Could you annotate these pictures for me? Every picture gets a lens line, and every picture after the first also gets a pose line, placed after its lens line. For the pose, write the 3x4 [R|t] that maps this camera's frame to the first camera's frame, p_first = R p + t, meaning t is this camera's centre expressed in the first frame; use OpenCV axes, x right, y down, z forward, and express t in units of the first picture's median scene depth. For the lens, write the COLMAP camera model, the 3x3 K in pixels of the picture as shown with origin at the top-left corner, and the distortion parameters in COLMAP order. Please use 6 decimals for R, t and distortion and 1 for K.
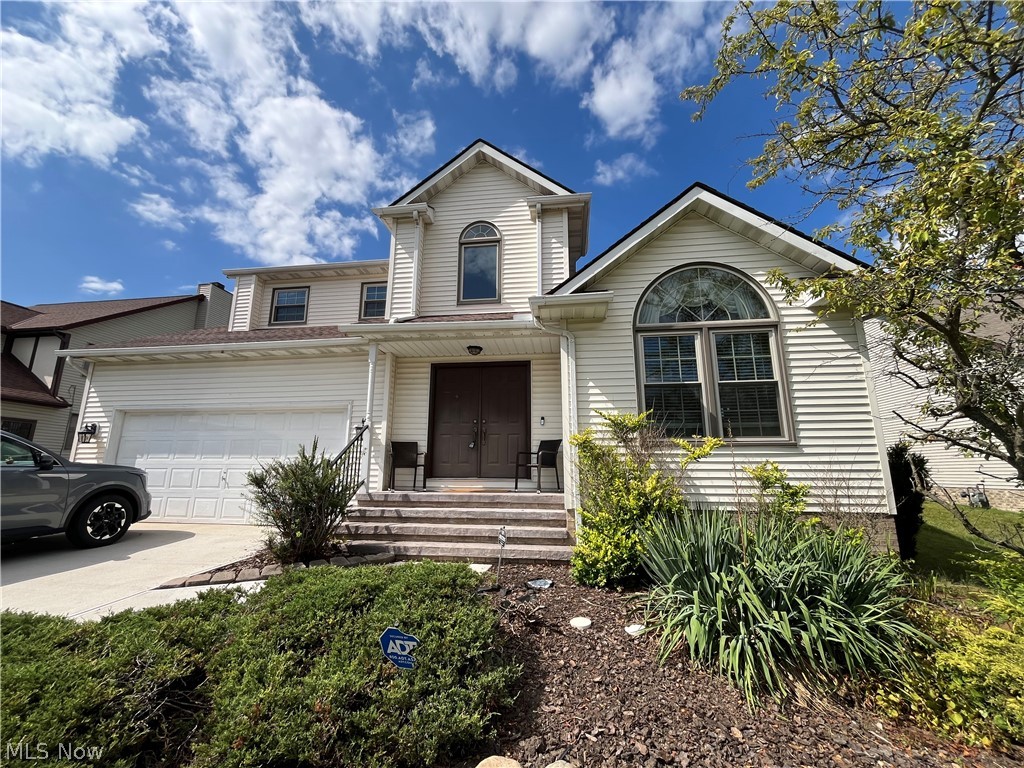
lens RADIAL K [[416.4, 0, 510.5], [0, 416.4, 383.8], [0, 0, 1]] dist [-0.000625, -0.000121]
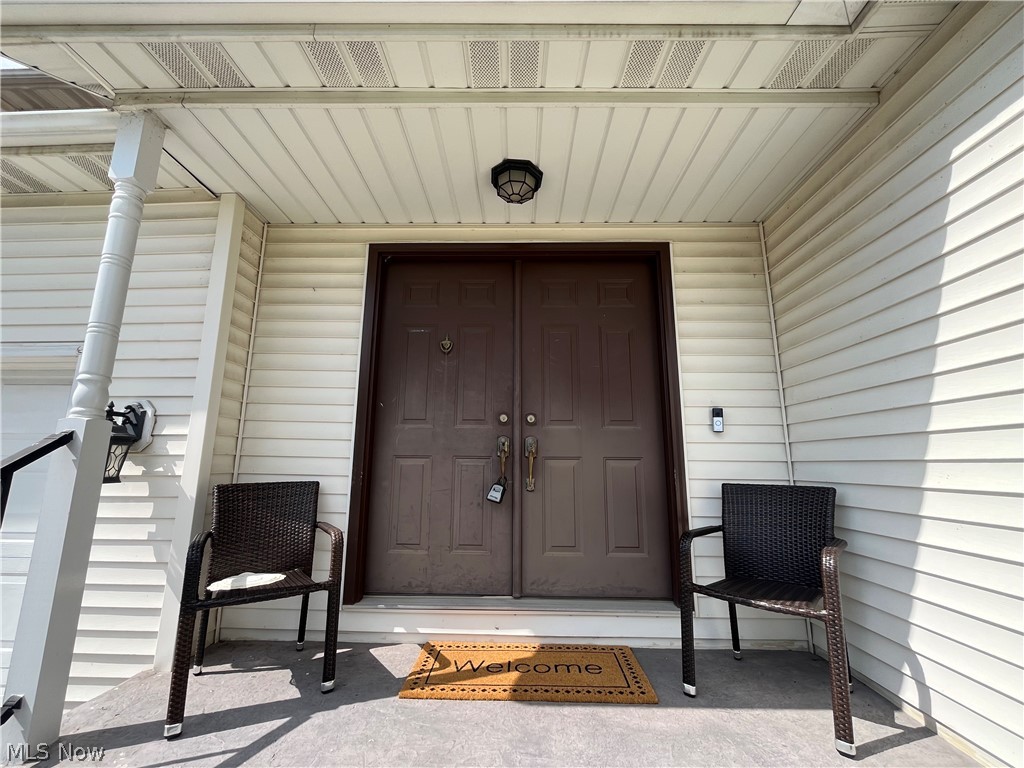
lens RADIAL K [[416.4, 0, 513.0], [0, 416.4, 387.6], [0, 0, 1]] dist [-0.000625, -0.000121]
pose [[0.995081, 0.021155, 0.096775, -0.039939], [-0.023341, 0.999496, 0.021512, 0.021360], [-0.096271, -0.023665, 0.995074, 0.245810]]
